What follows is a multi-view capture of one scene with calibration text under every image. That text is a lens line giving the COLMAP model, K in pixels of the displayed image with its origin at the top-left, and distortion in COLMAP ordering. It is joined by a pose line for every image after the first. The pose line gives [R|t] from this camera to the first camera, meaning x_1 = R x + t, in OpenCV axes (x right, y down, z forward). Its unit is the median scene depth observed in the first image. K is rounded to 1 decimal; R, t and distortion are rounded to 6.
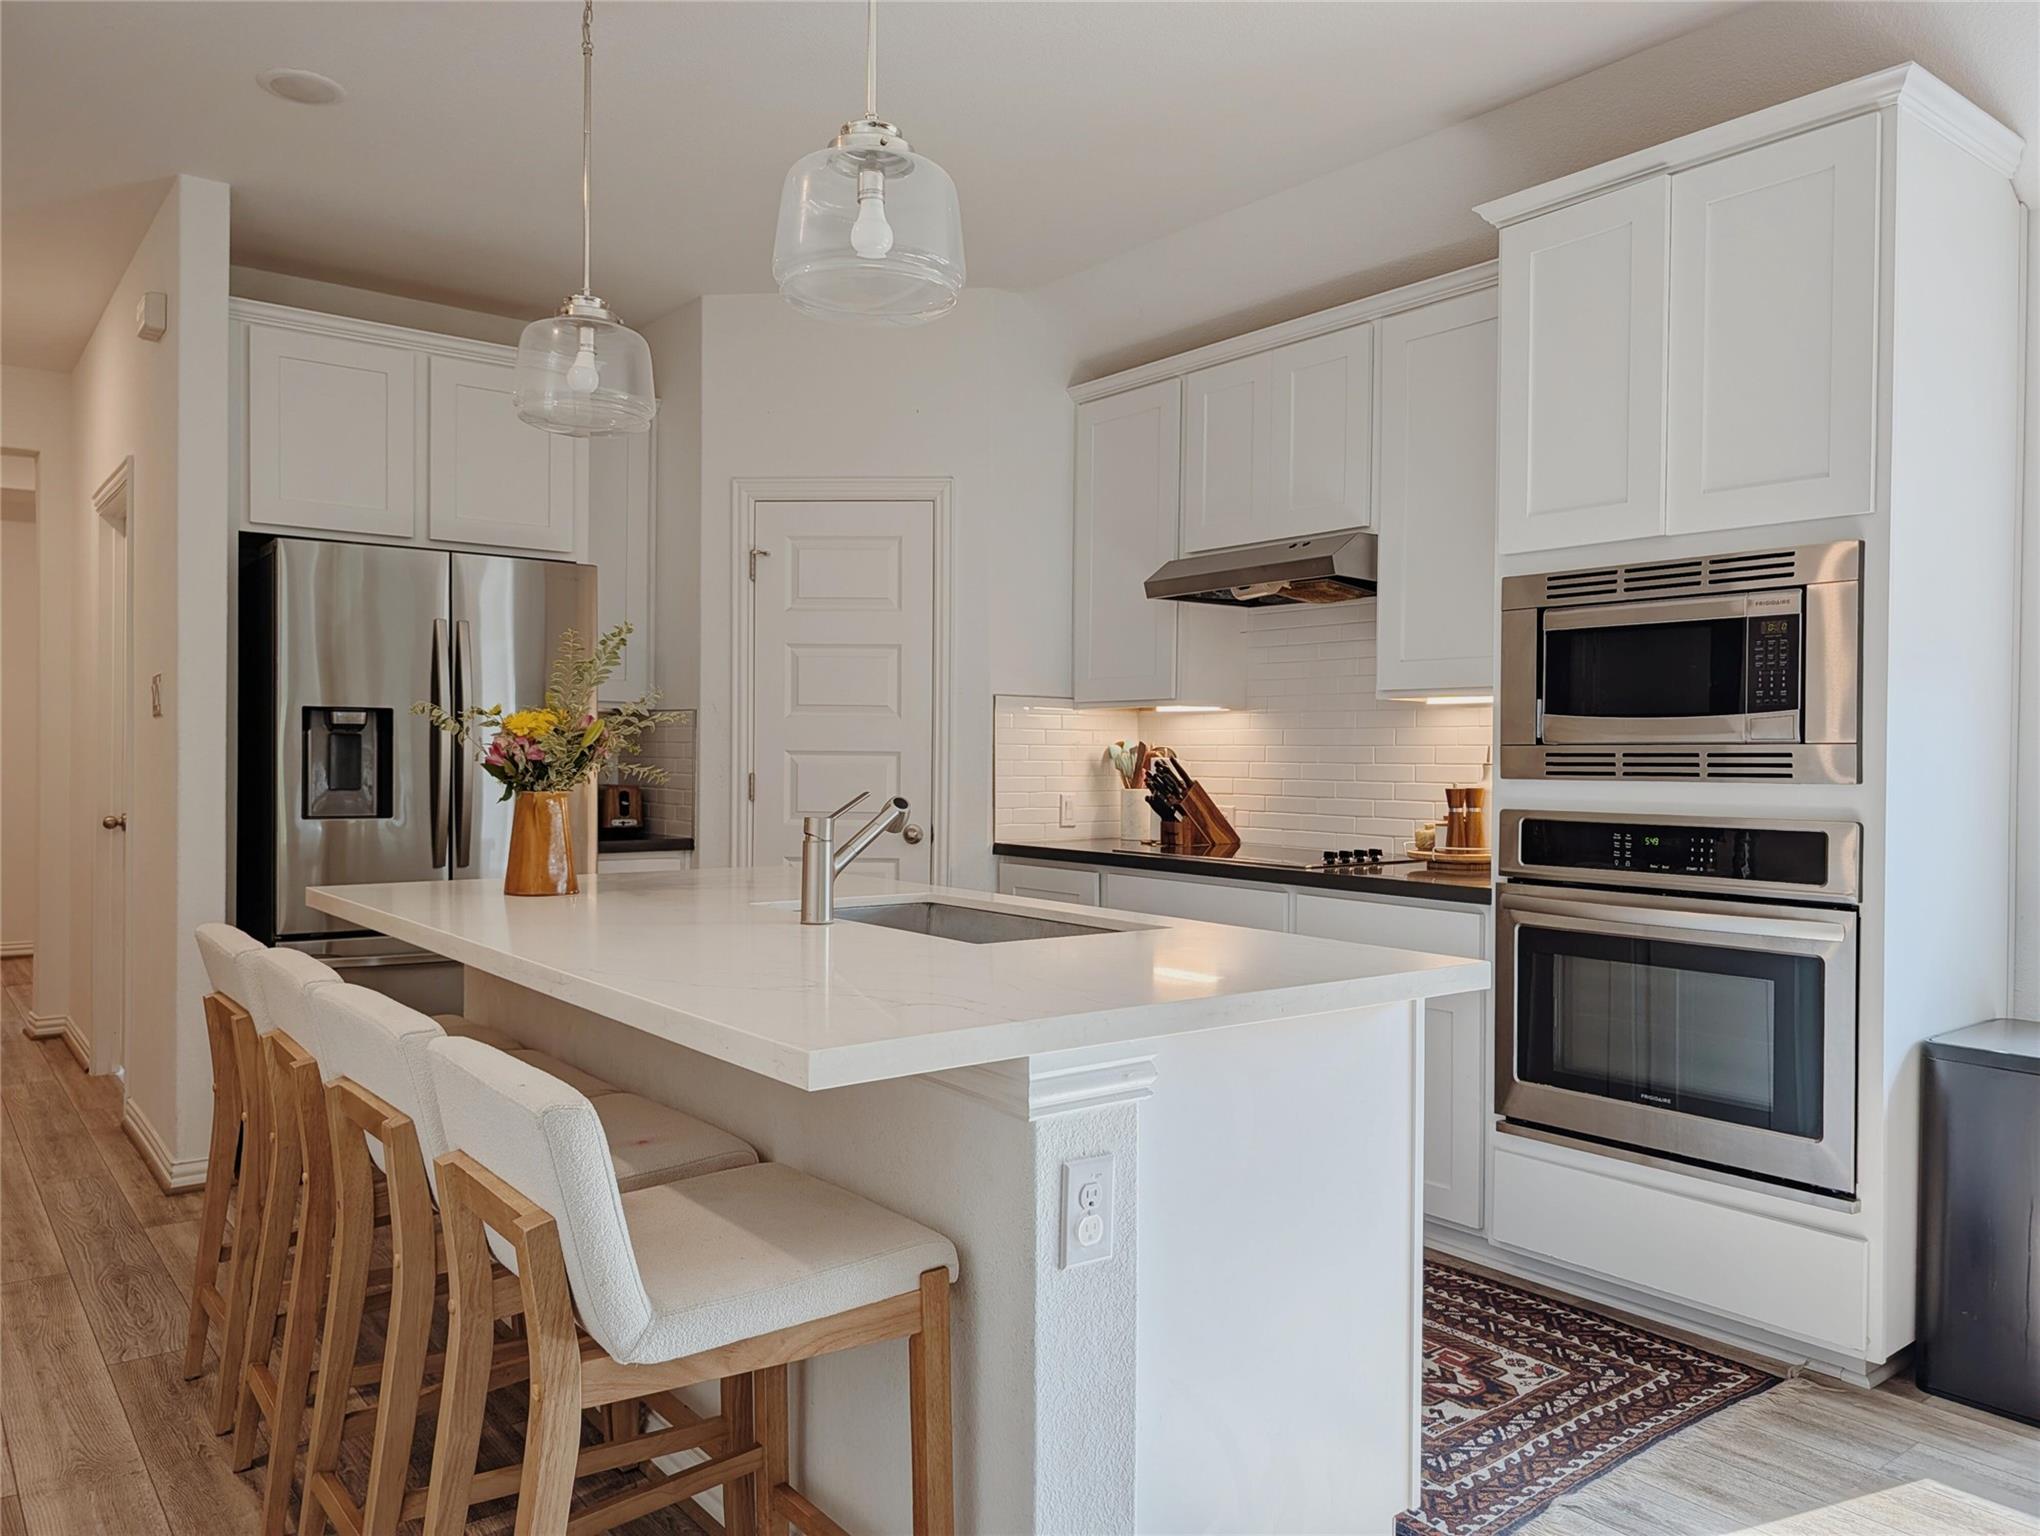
lens RADIAL K [[1470.2, 0, 1022.6], [0, 1470.2, 775.3], [0, 0, 1]] dist [0.023123, -0.023332]
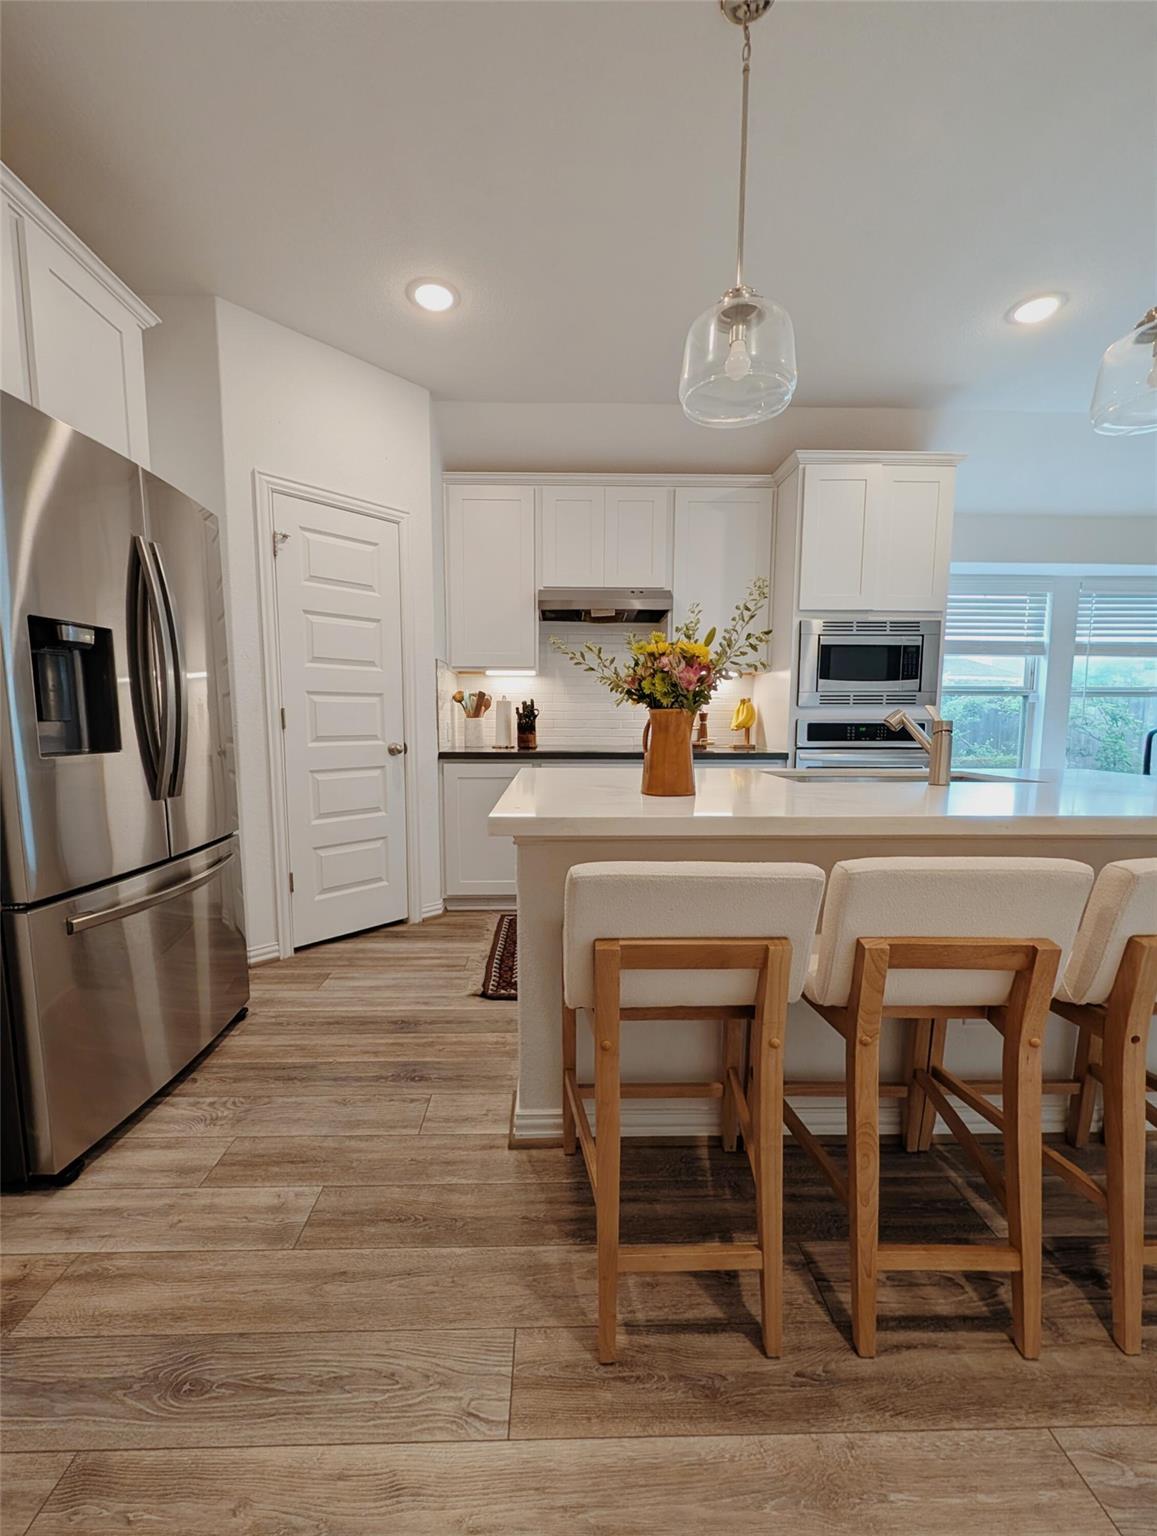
lens RADIAL K [[631.3, 0, 570.7], [0, 631.3, 783.5], [0, 0, 1]] dist [-0.001418, -0.000050]
pose [[0.599314, -0.091653, 0.795250, -0.786814], [0.014583, 0.994509, 0.103628, 0.017042], [-0.800381, -0.050509, 0.597360, 0.746236]]
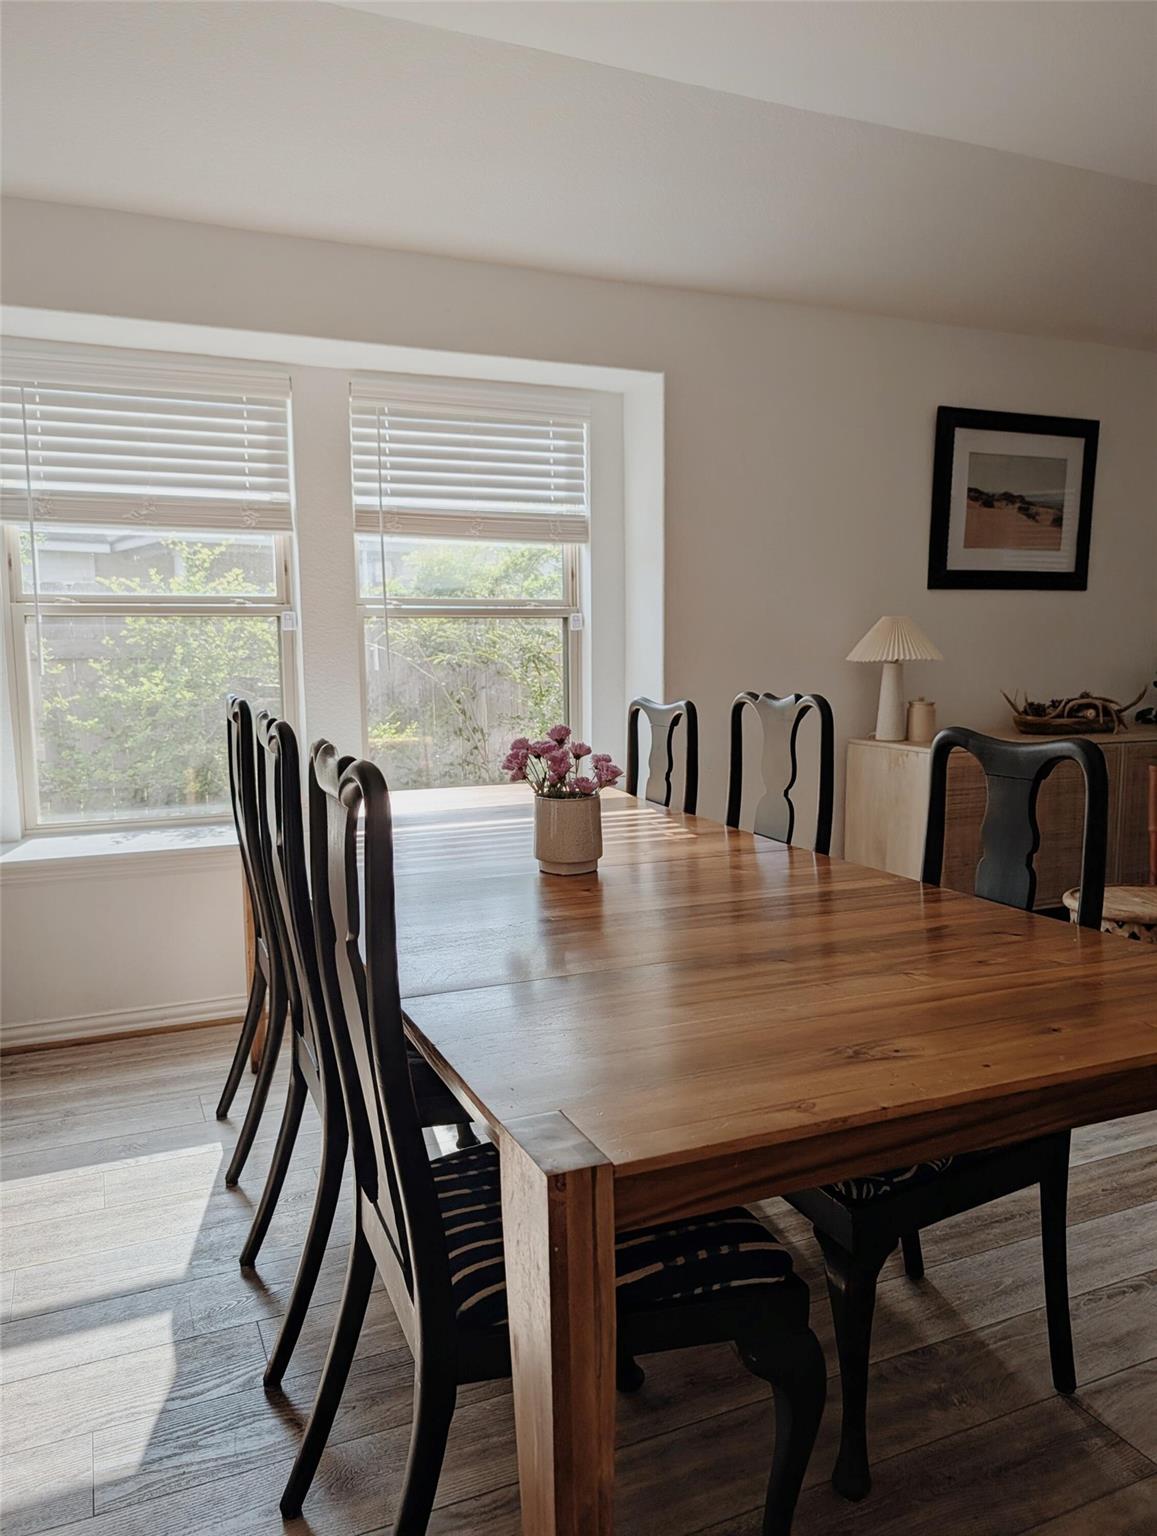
lens RADIAL K [[1107.0, 0, 611.3], [0, 1107.0, 795.6], [0, 0, 1]] dist [0.023123, -0.023332]
pose [[0.234585, -0.151015, 0.960294, -0.086936], [0.023358, 0.988450, 0.149737, 0.002789], [-0.971815, -0.012695, 0.235403, 0.125038]]
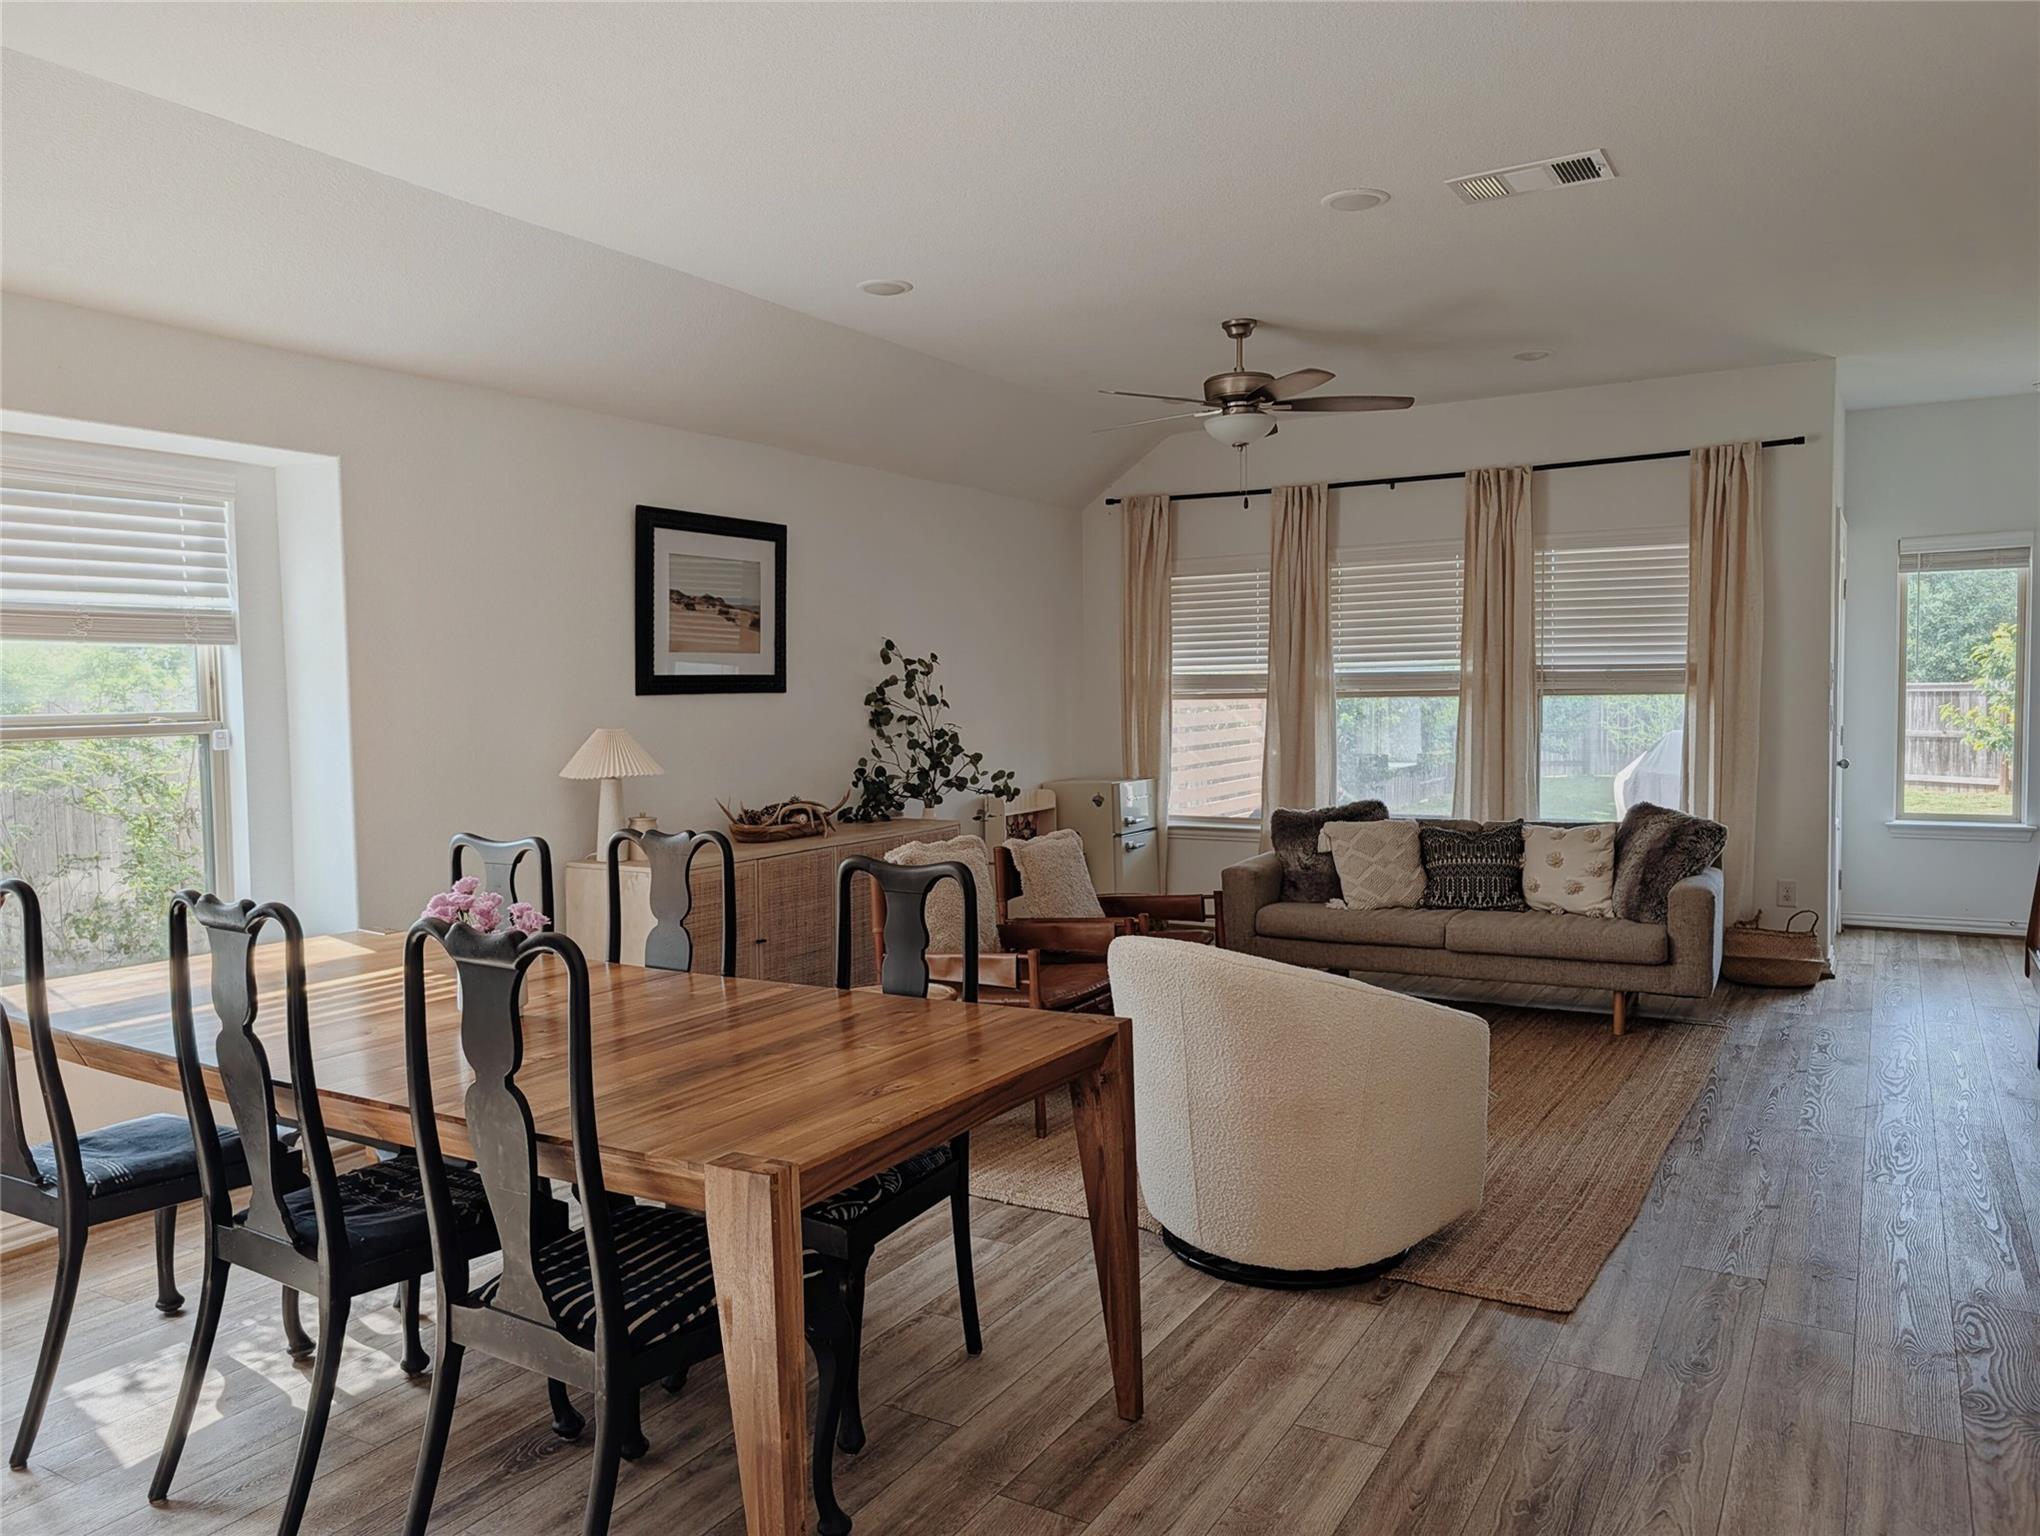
lens RADIAL K [[1470.2, 0, 1014.5], [0, 1470.2, 785.6], [0, 0, 1]] dist [0.023123, -0.023332]
pose [[-0.368534, -0.062912, 0.927483, -0.386013], [0.026611, 0.996585, 0.078173, -0.056333], [-0.929233, 0.053491, -0.365602, 0.303364]]
